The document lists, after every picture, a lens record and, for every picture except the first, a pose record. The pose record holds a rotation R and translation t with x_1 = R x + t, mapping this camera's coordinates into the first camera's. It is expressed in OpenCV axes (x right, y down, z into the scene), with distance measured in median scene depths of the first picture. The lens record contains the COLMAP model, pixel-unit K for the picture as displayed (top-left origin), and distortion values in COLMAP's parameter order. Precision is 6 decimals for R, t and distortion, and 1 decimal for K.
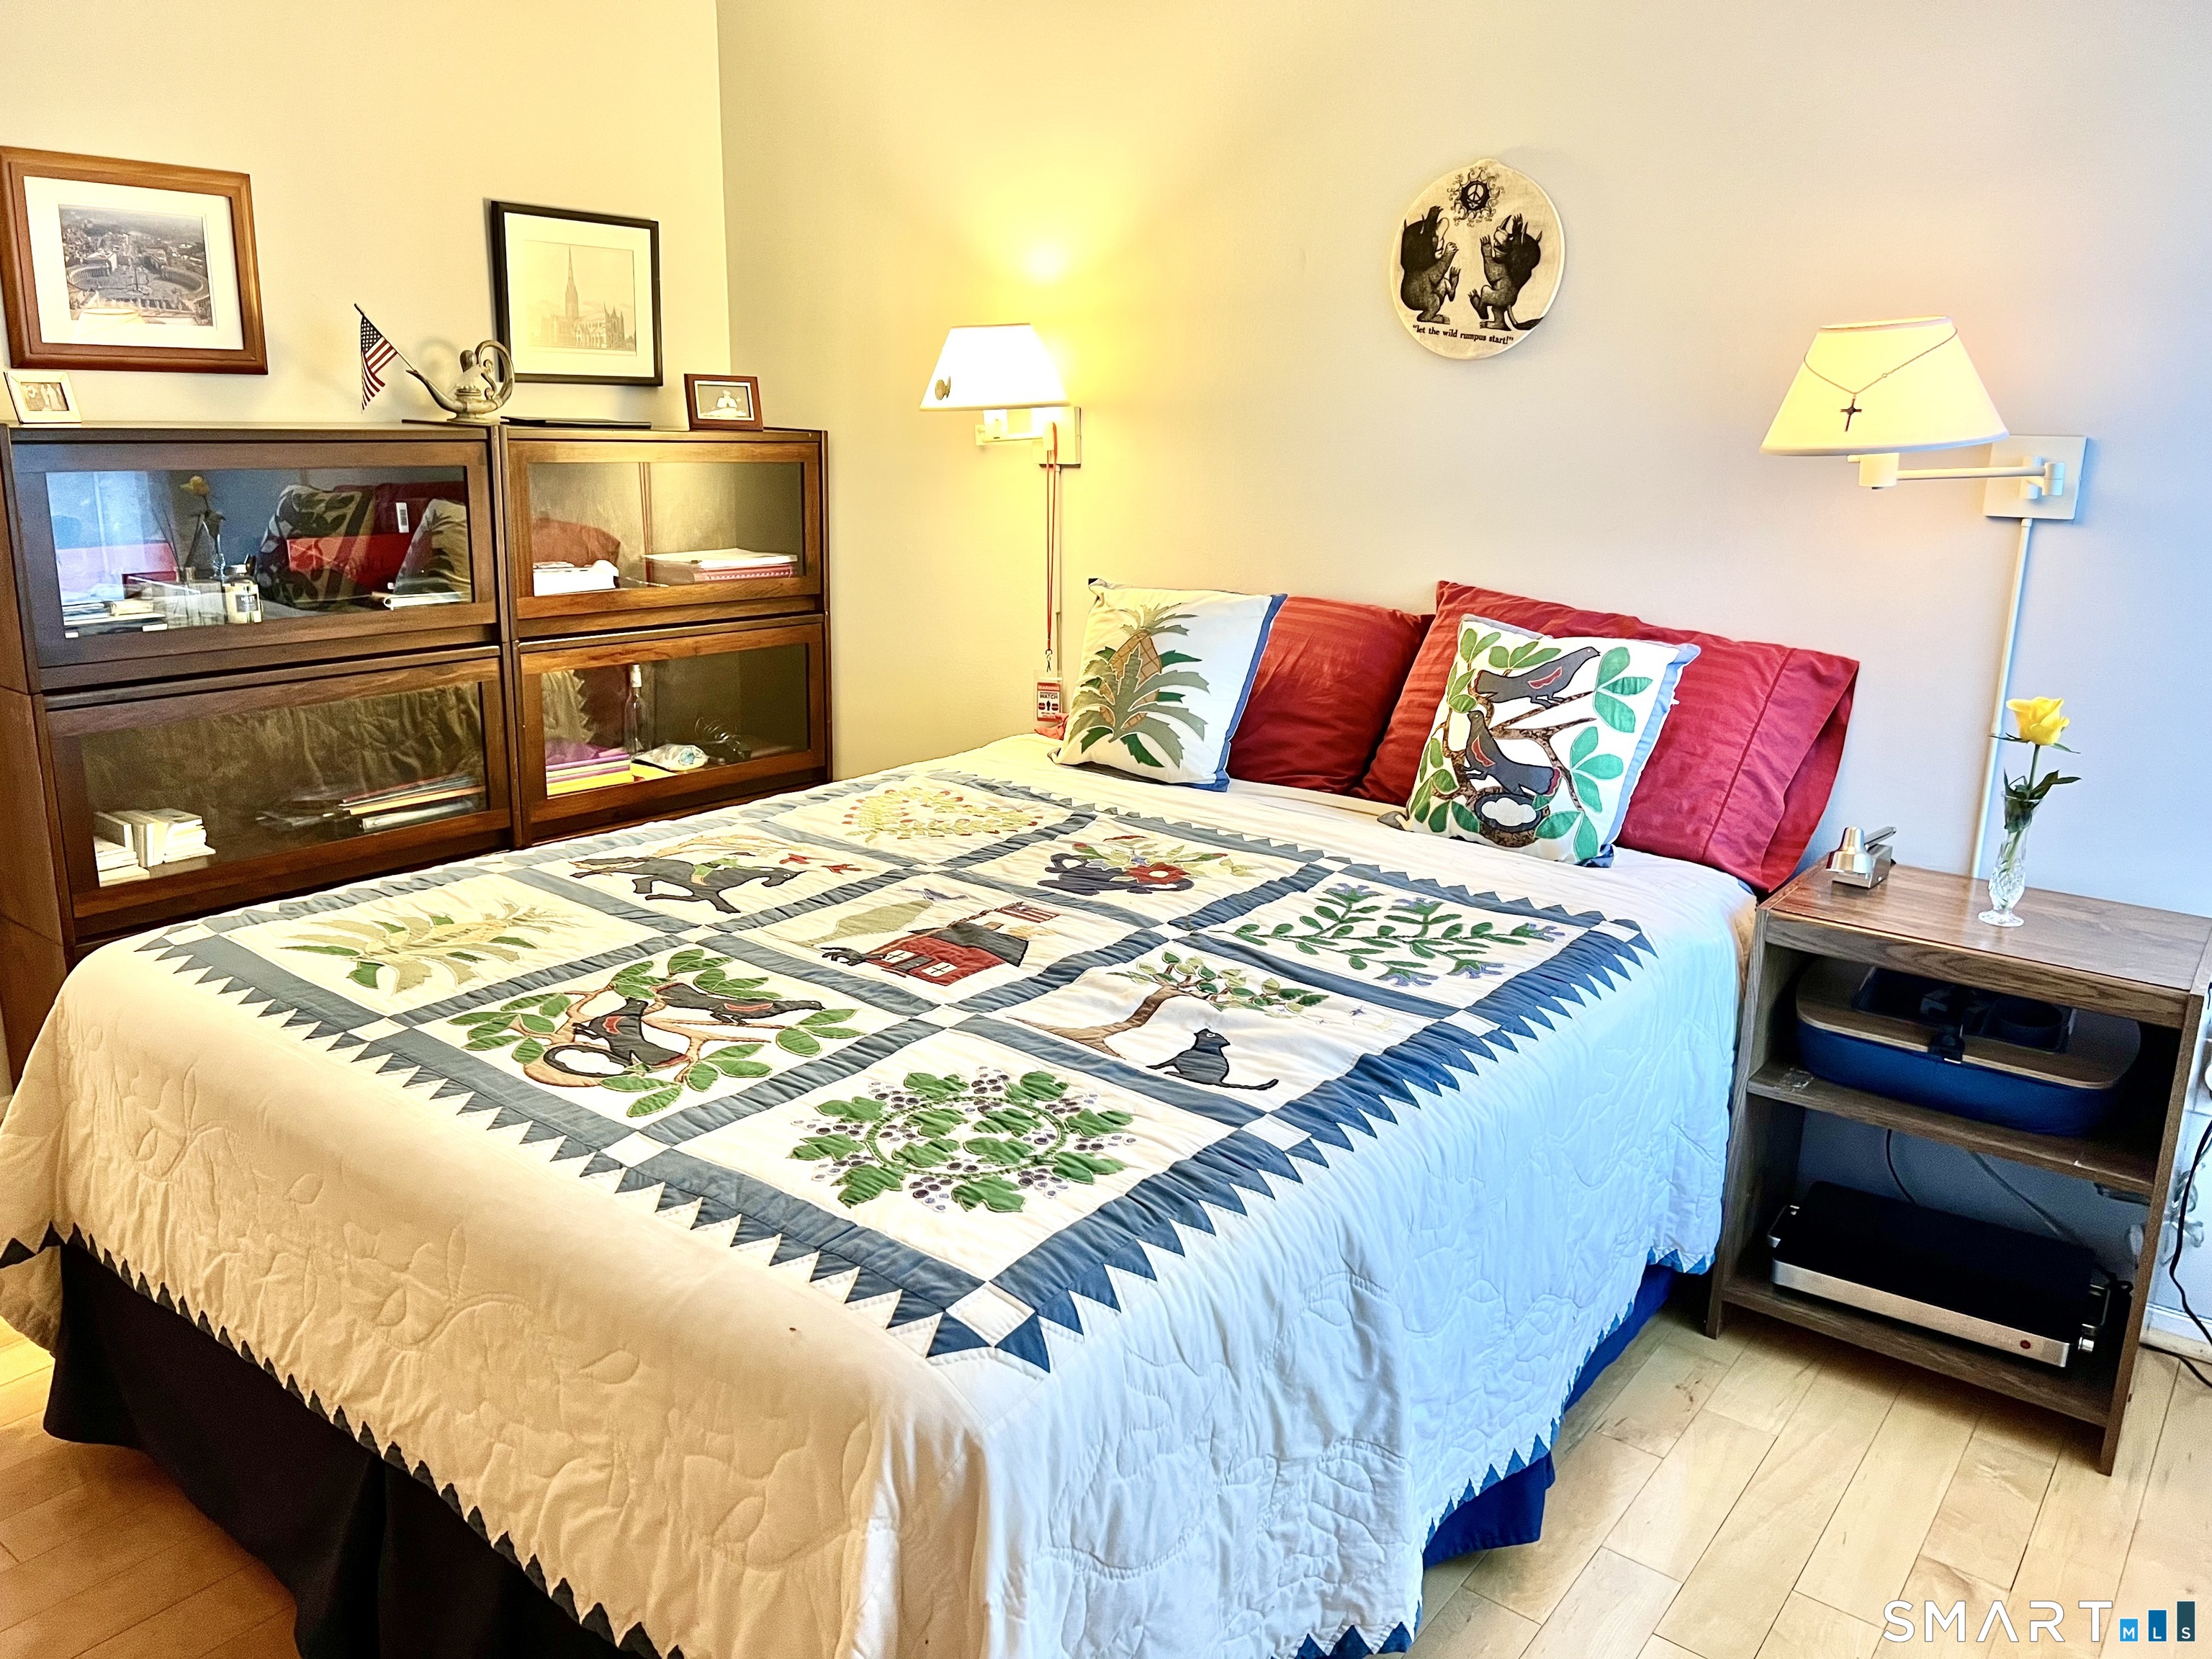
lens RADIAL K [[1644.2, 0, 1093.3], [0, 1644.2, 816.6], [0, 0, 1]] dist [0.067299, -0.085530]
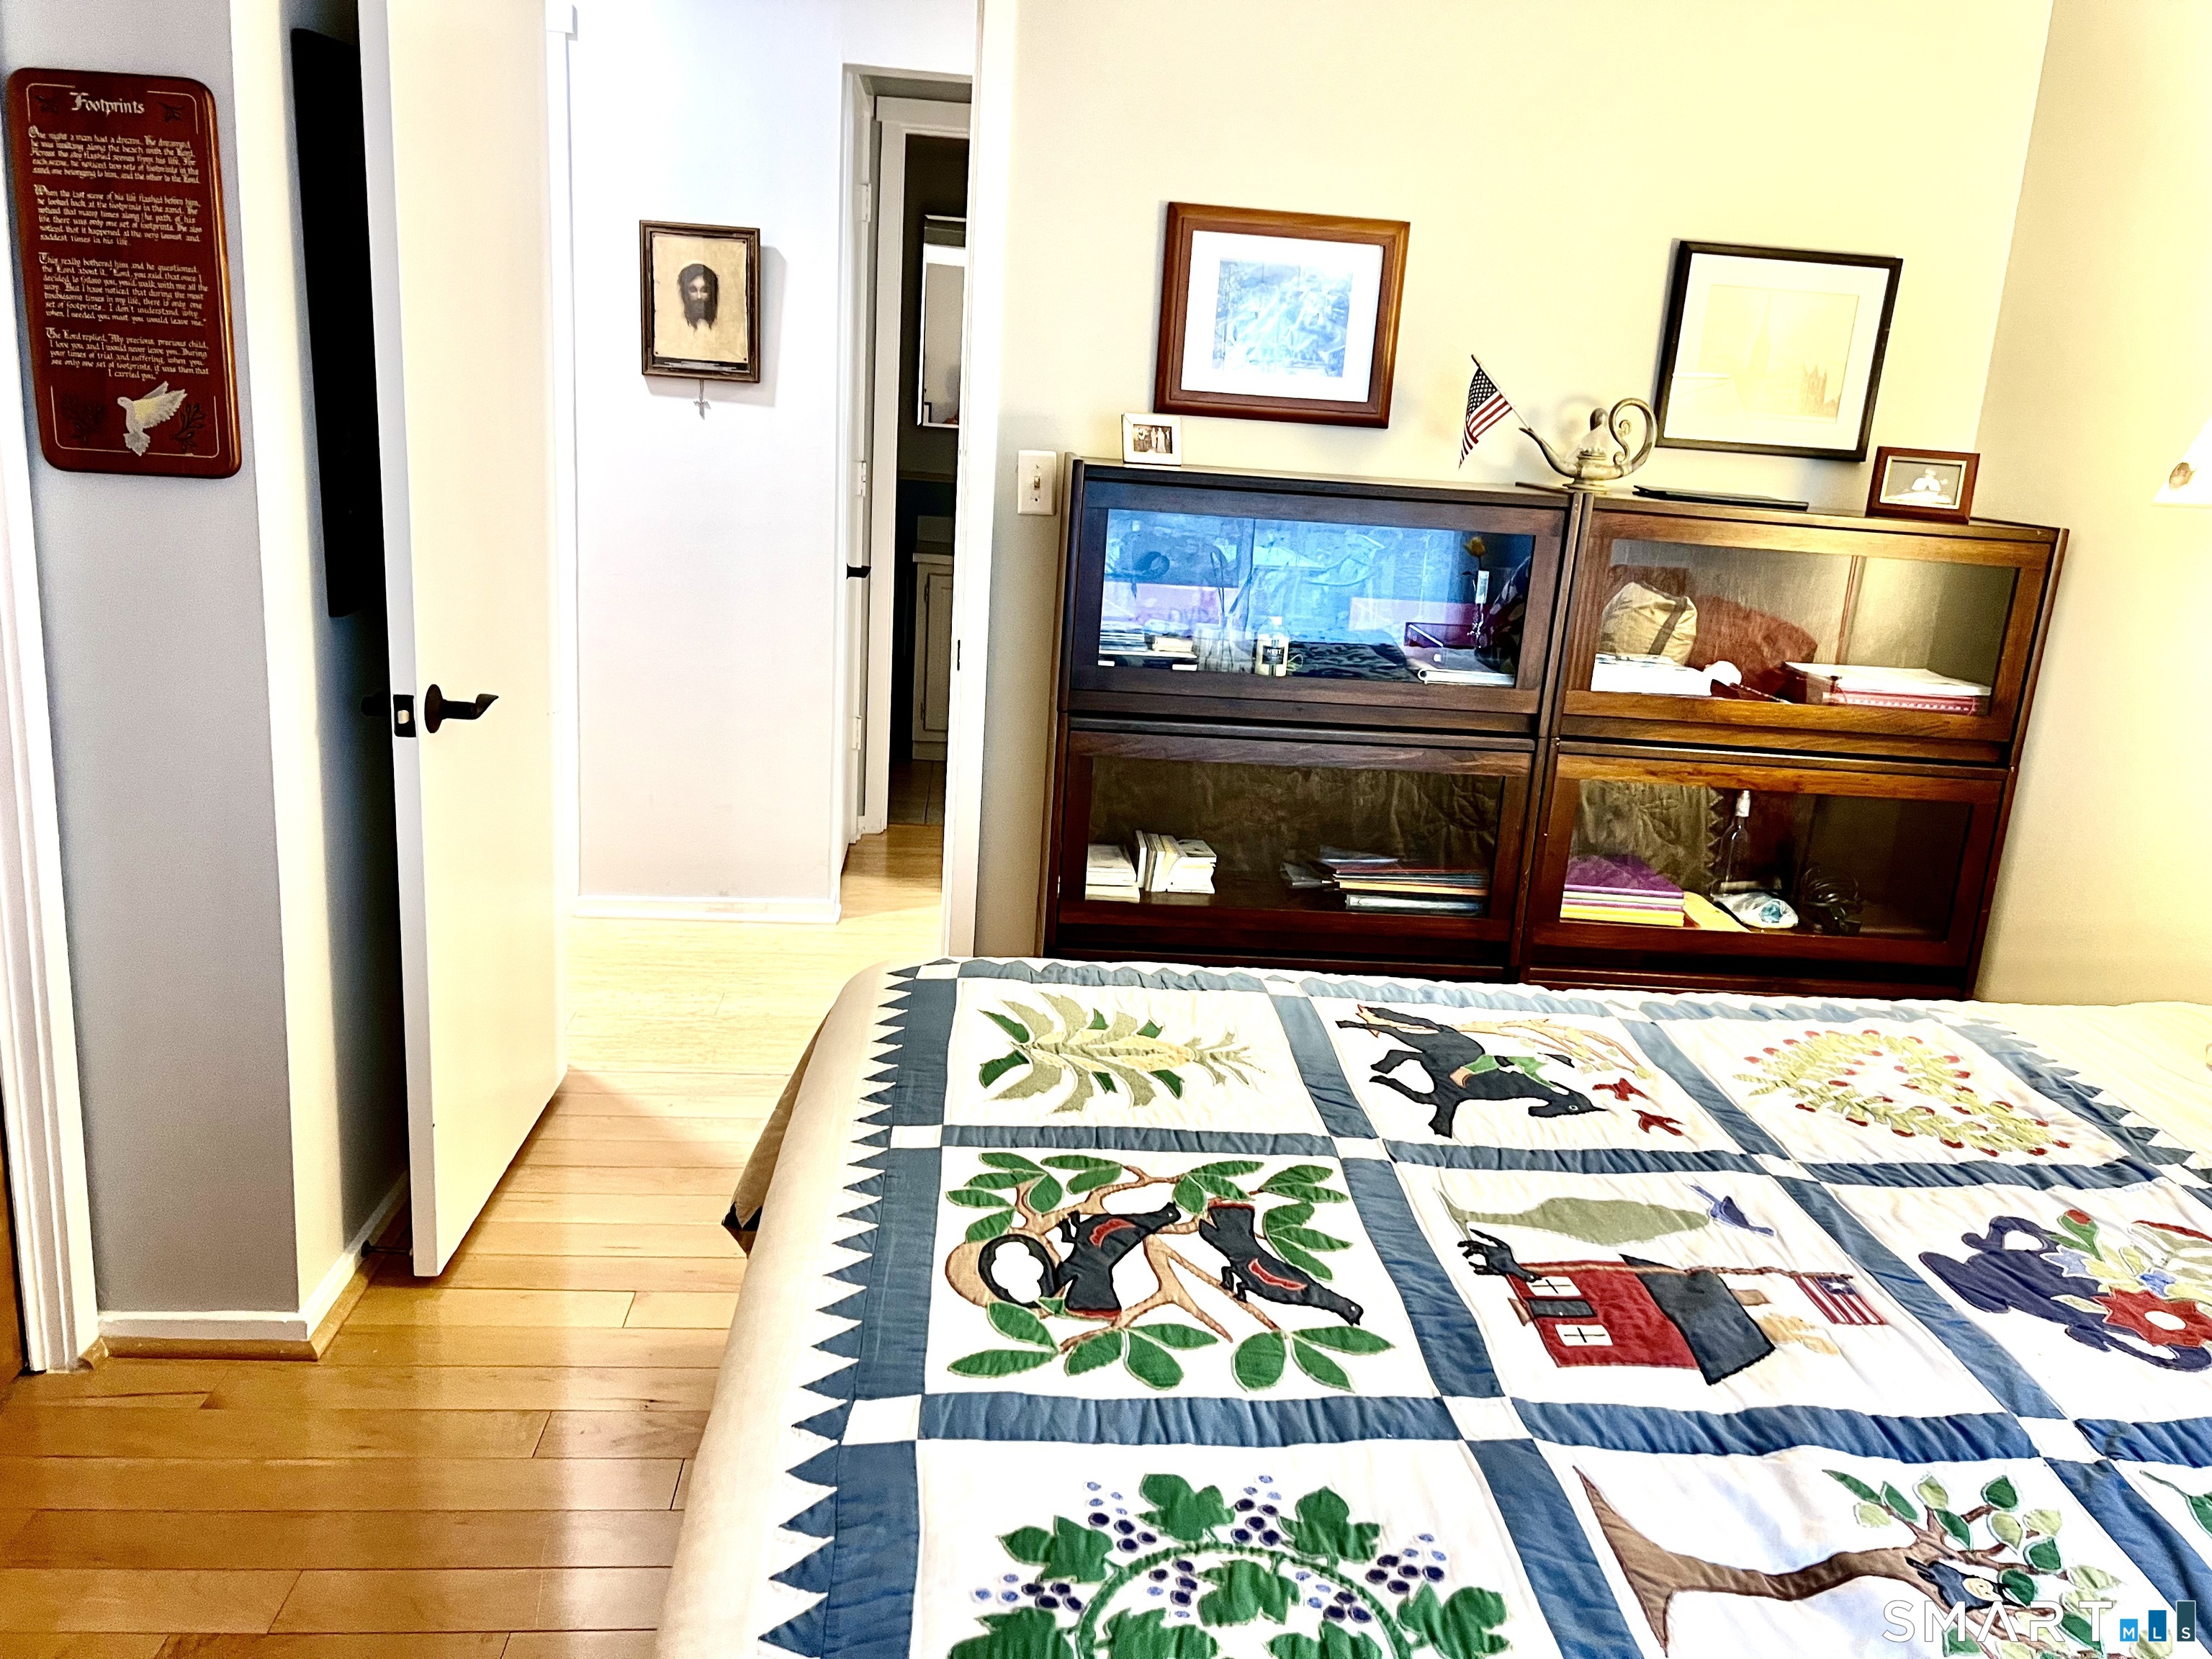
lens RADIAL K [[1644.2, 0, 1137.4], [0, 1644.2, 811.0], [0, 0, 1]] dist [0.067299, -0.085530]
pose [[0.675650, 0.198280, -0.710058, 0.175198], [-0.234012, 0.971024, 0.048481, -0.081194], [0.699096, 0.133406, 0.702472, 0.331403]]
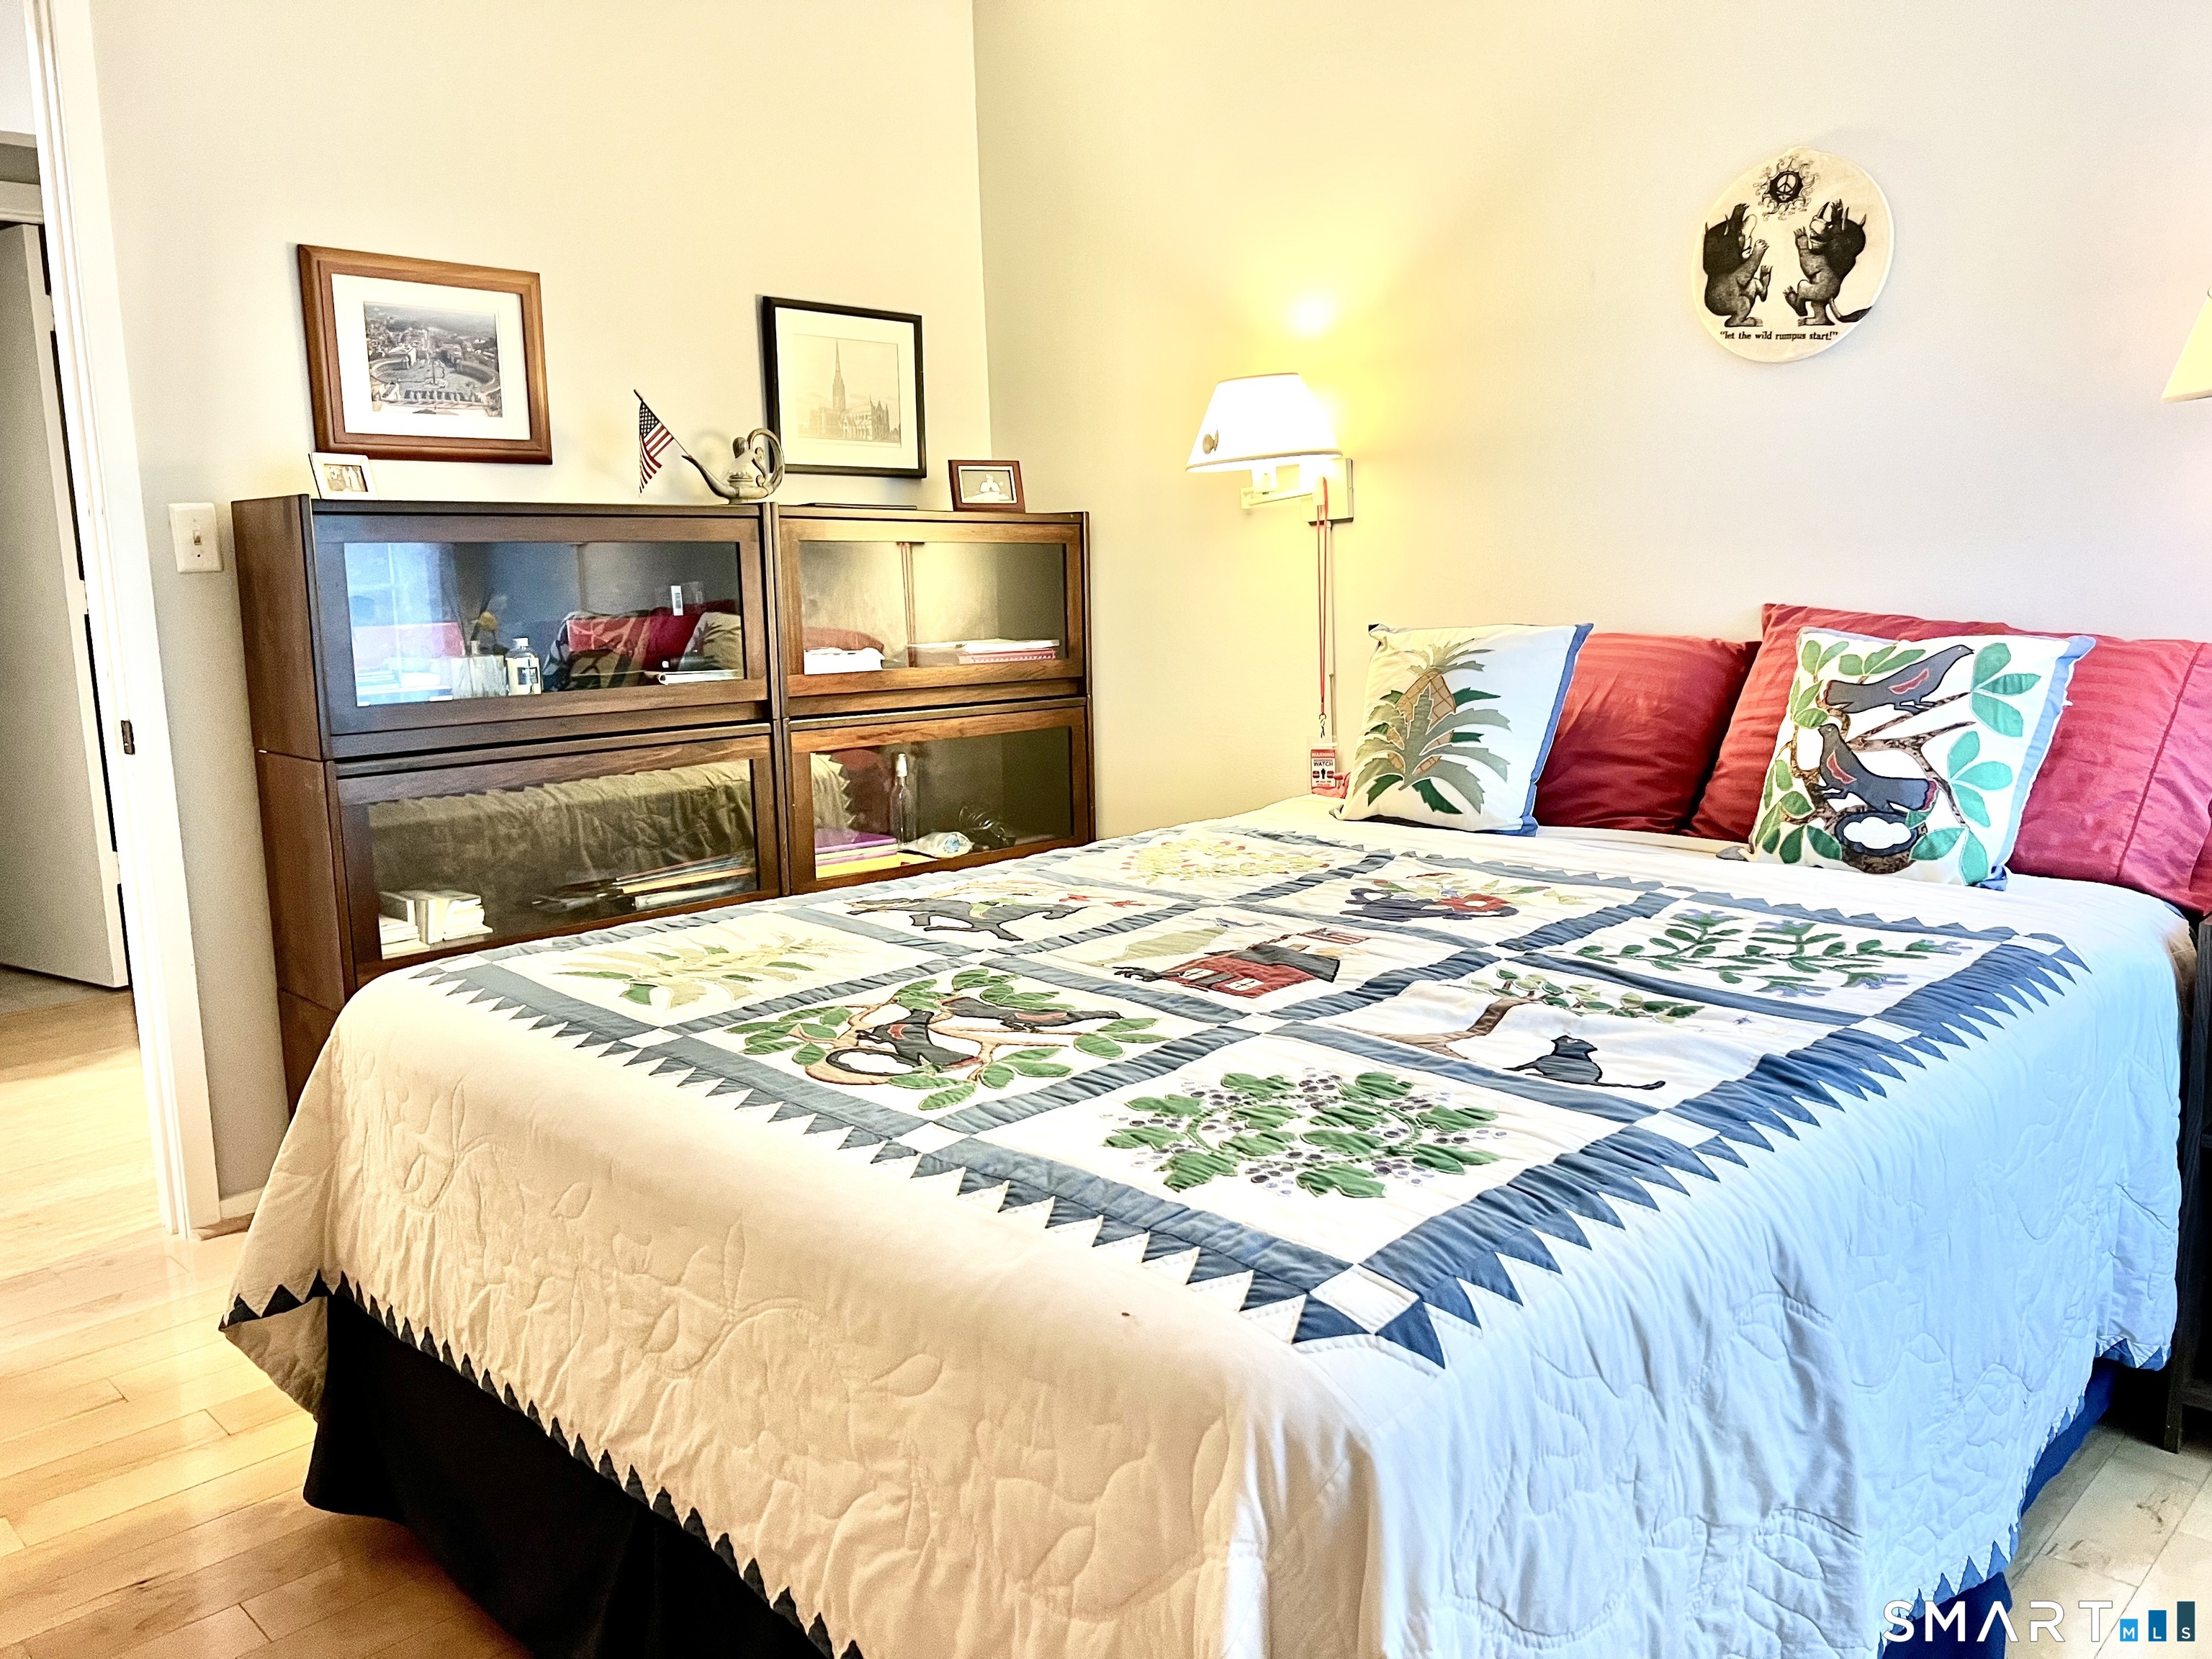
lens RADIAL K [[1644.2, 0, 1119.1], [0, 1644.2, 816.8], [0, 0, 1]] dist [0.067299, -0.085530]
pose [[0.991598, -0.029015, -0.126065, -0.038770], [0.016066, 0.994599, -0.102543, 0.078077], [0.128359, 0.099656, 0.986708, 0.081786]]
